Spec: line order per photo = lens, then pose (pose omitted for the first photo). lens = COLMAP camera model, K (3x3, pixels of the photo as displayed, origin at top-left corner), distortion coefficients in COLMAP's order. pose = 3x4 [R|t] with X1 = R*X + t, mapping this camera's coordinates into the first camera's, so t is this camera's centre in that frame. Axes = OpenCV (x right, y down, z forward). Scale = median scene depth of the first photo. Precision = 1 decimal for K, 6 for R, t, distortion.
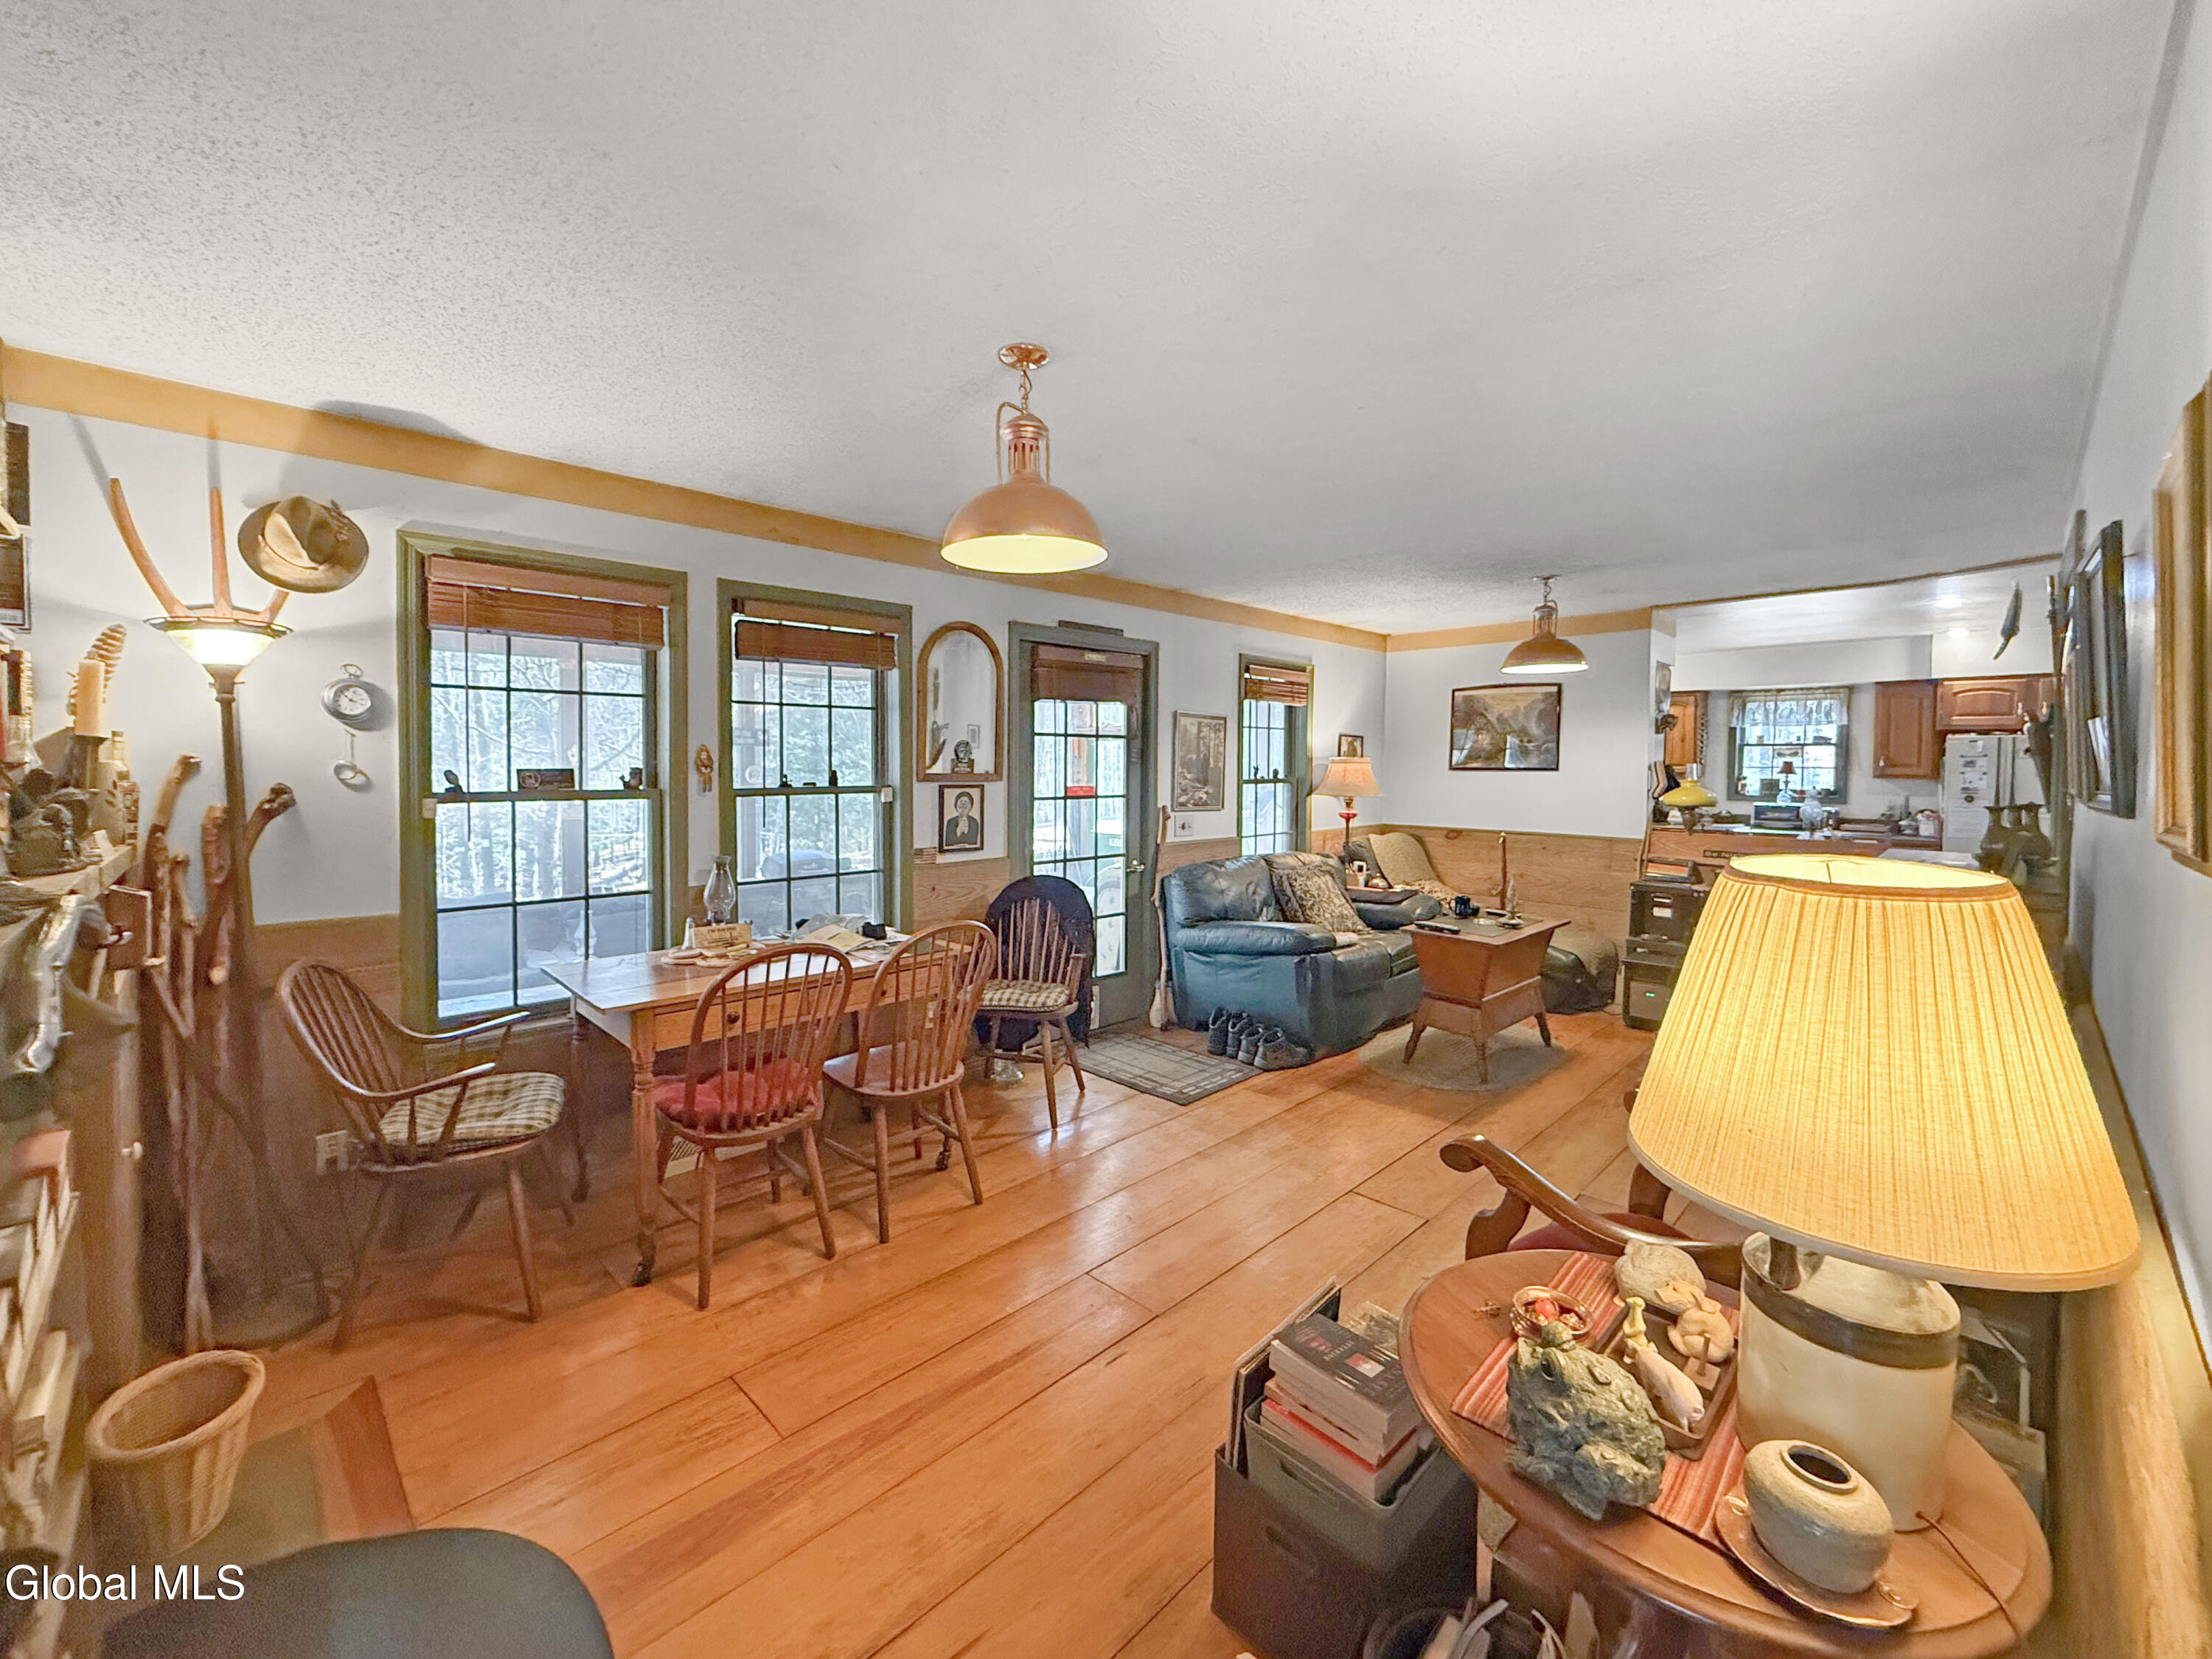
lens RADIAL K [[877.8, 0, 1106.5], [0, 877.8, 807.0], [0, 0, 1]] dist [-0.002860, 0.000077]
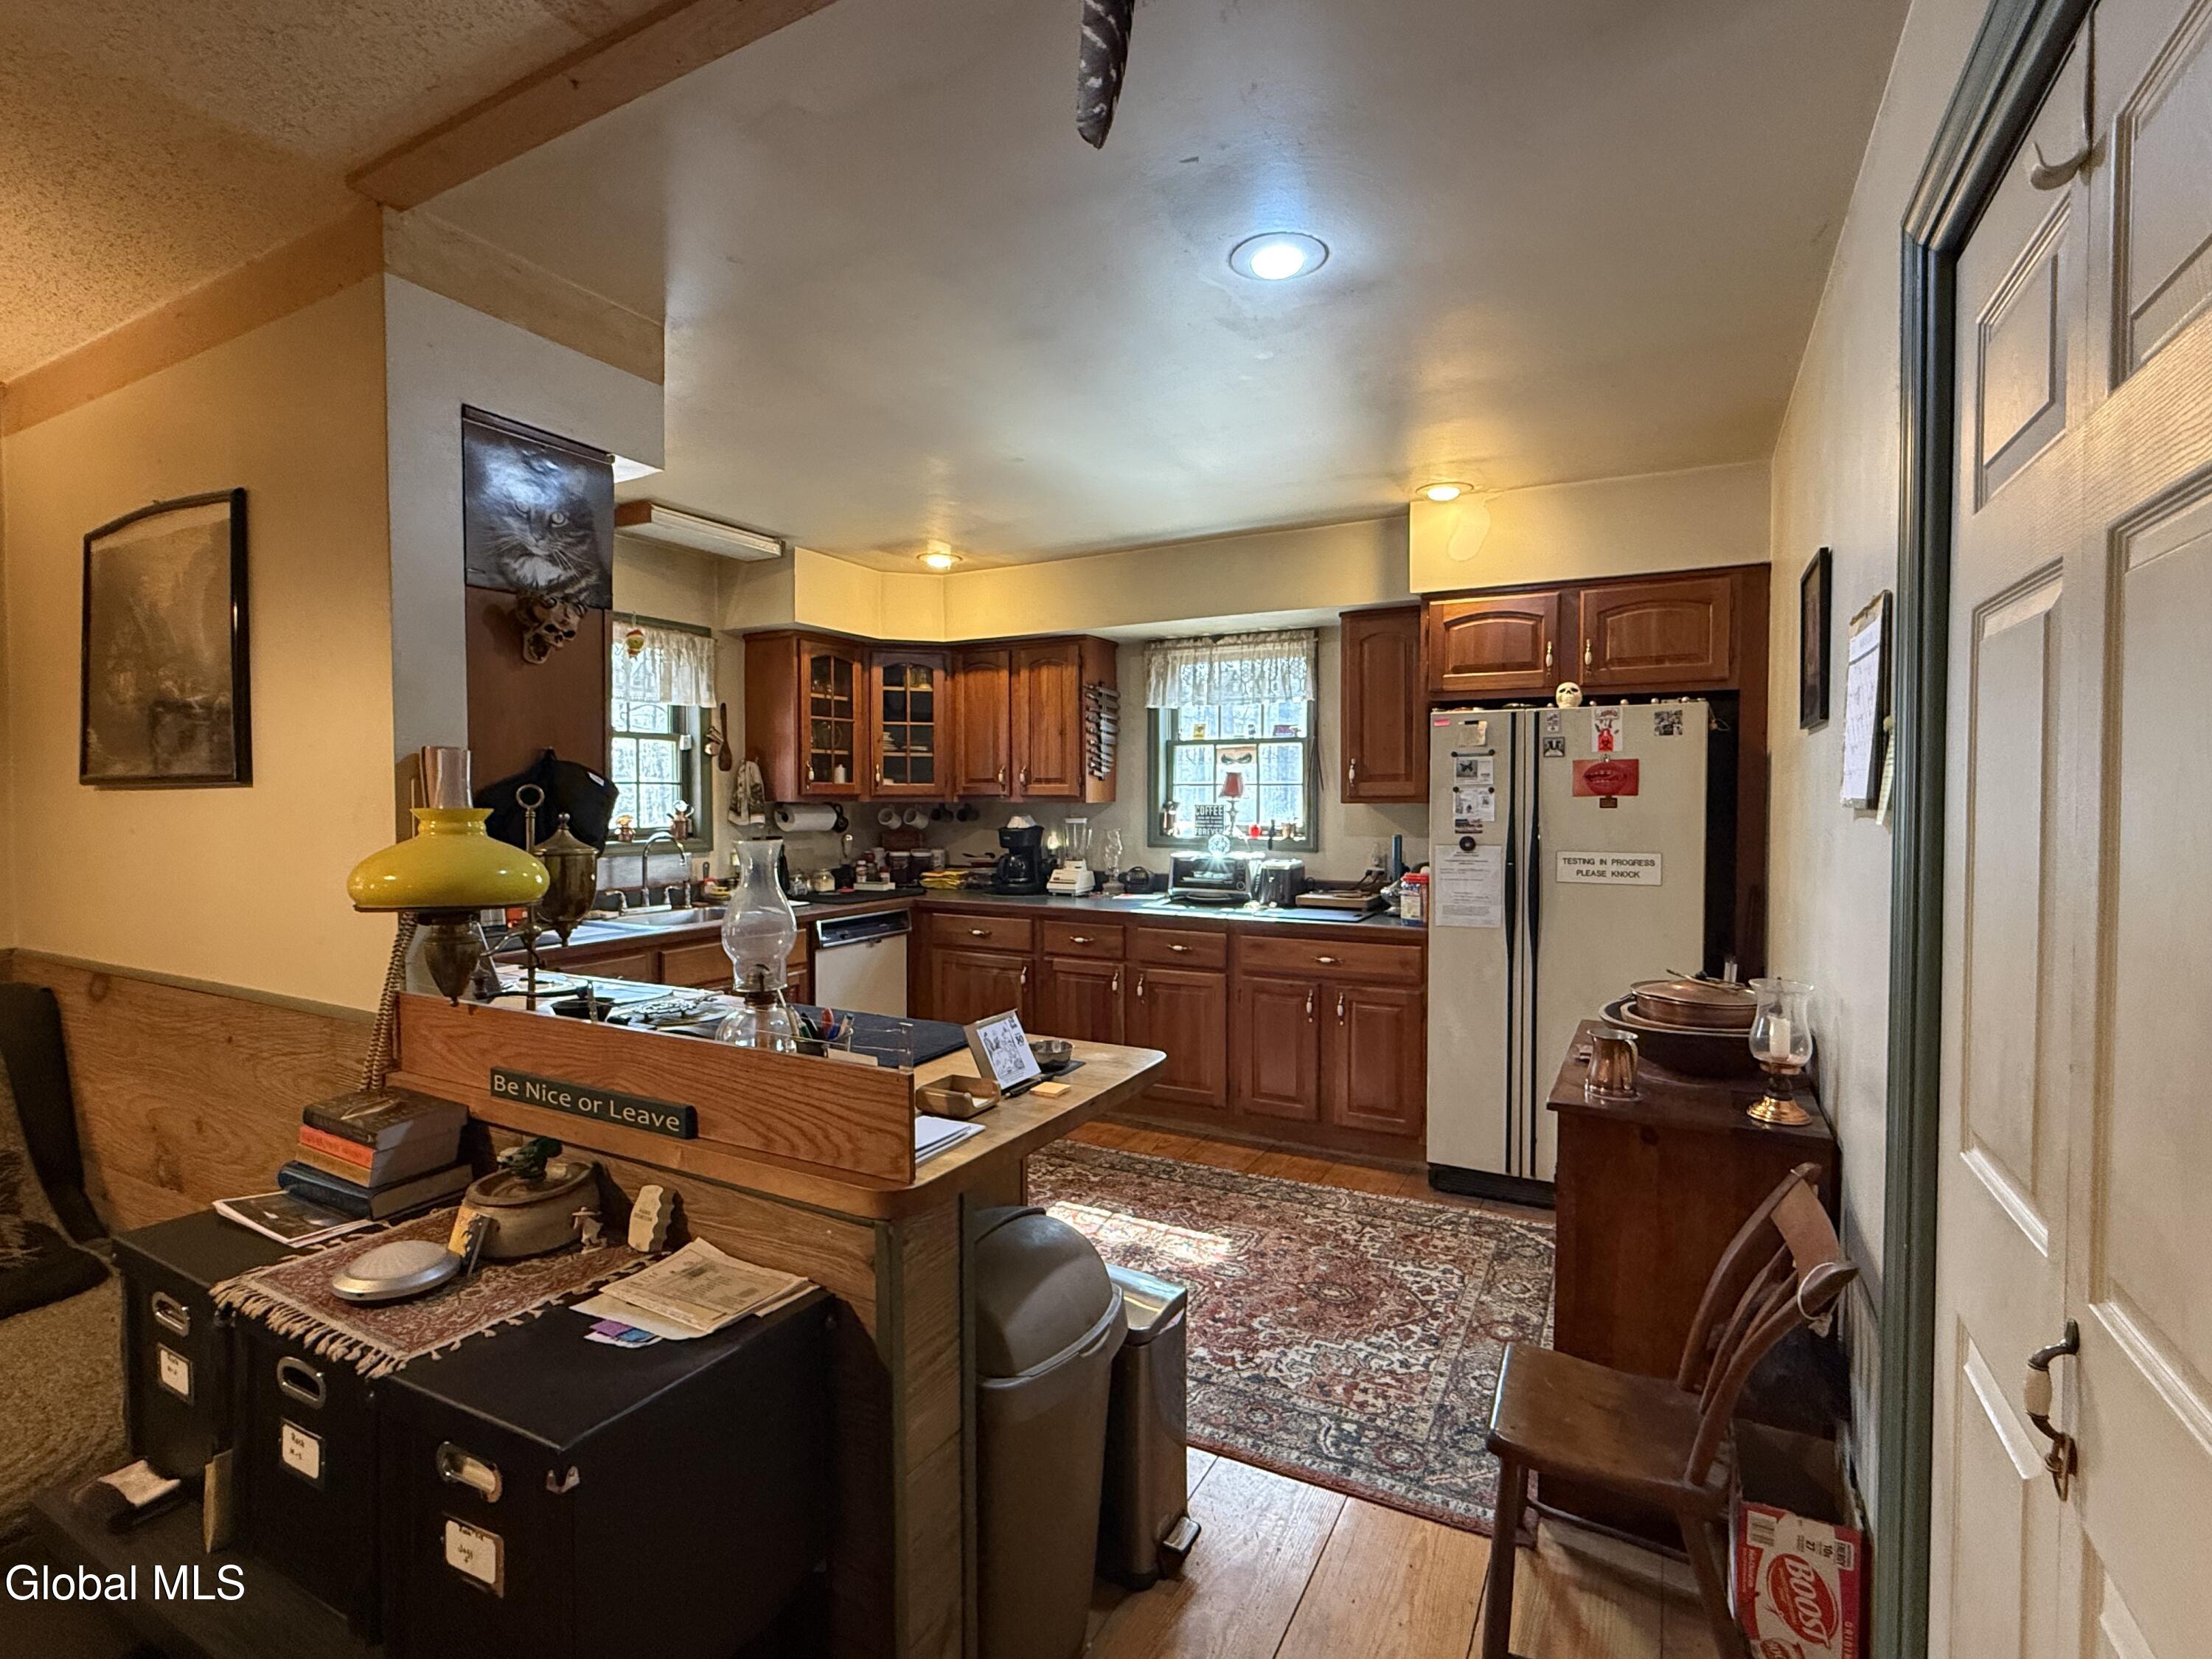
lens RADIAL K [[1063.9, 0, 1085.5], [0, 1063.9, 831.1], [0, 0, 1]] dist [-0.011278, 0.000679]
pose [[0.954911, -0.015169, 0.296504, 0.722545], [0.019576, 0.999738, -0.011901, -0.016150], [-0.296245, 0.017169, 0.954958, 0.601356]]
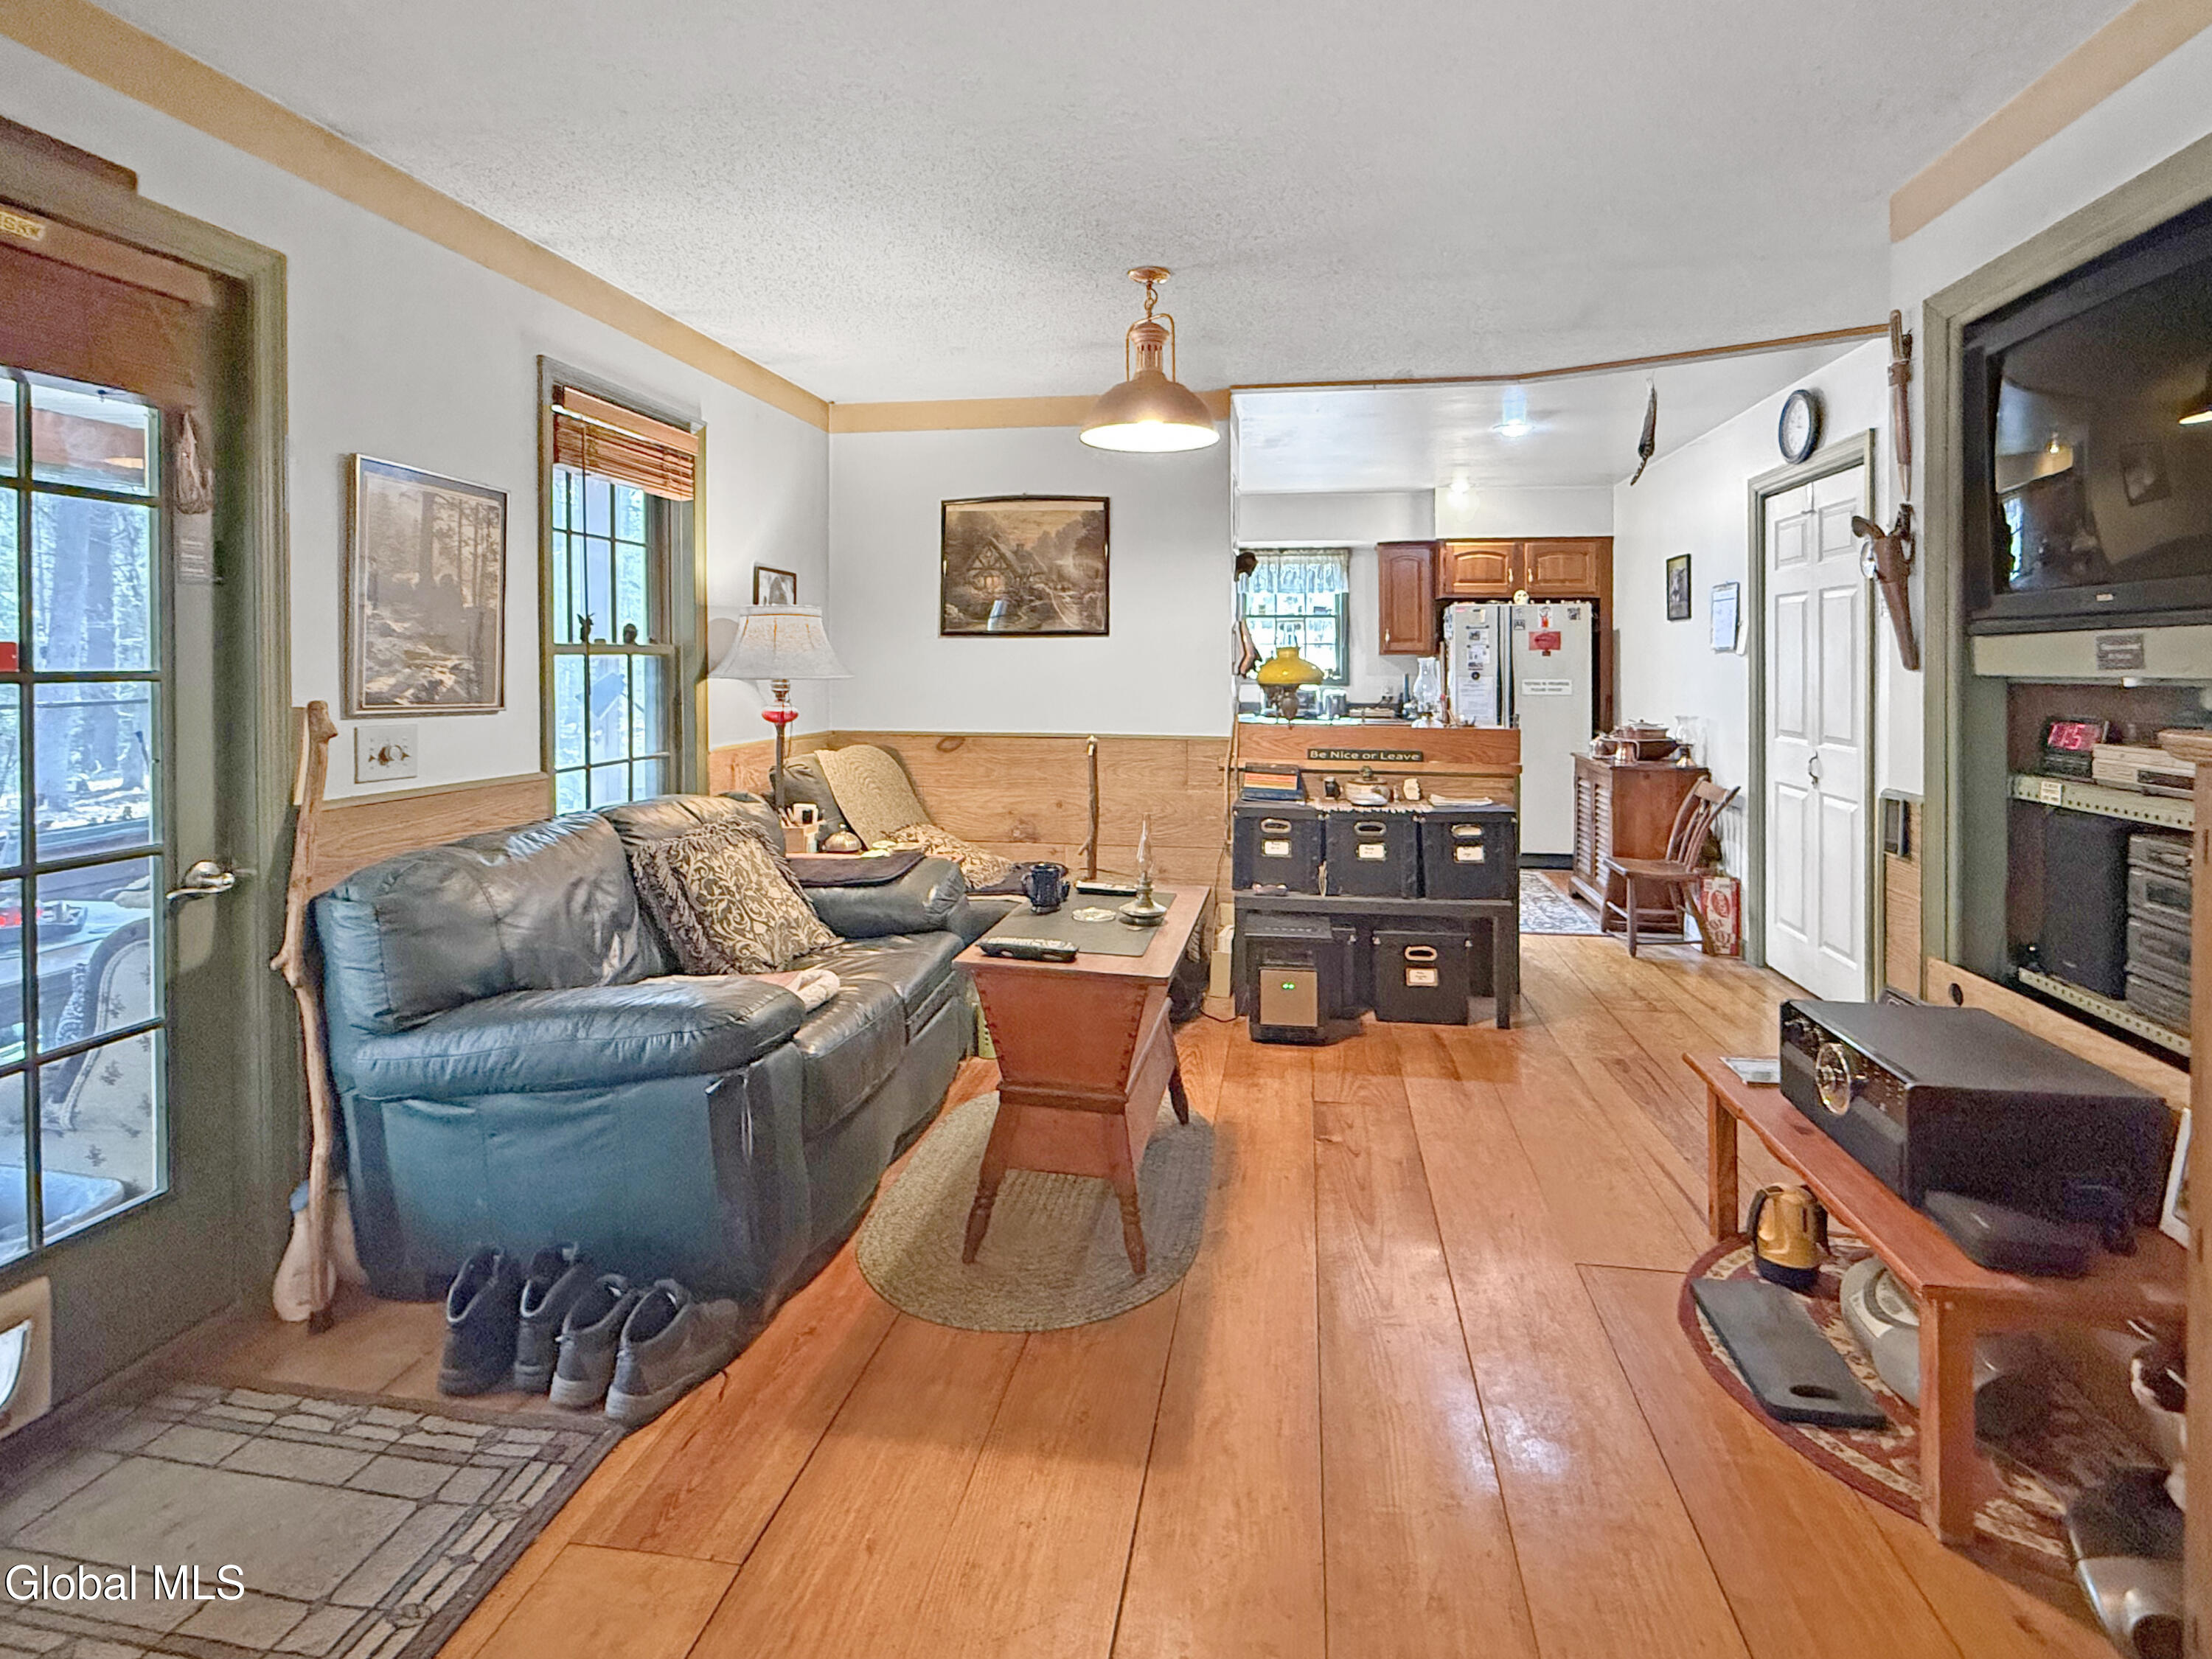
lens RADIAL K [[1089.0, 0, 1127.6], [0, 1089.0, 685.4], [0, 0, 1]] dist [-0.004315, 0.000712]
pose [[0.805586, -0.014872, 0.592292, 0.062215], [0.028968, 0.999478, -0.014304, 0.006790], [-0.591770, 0.028681, 0.805596, 0.377682]]
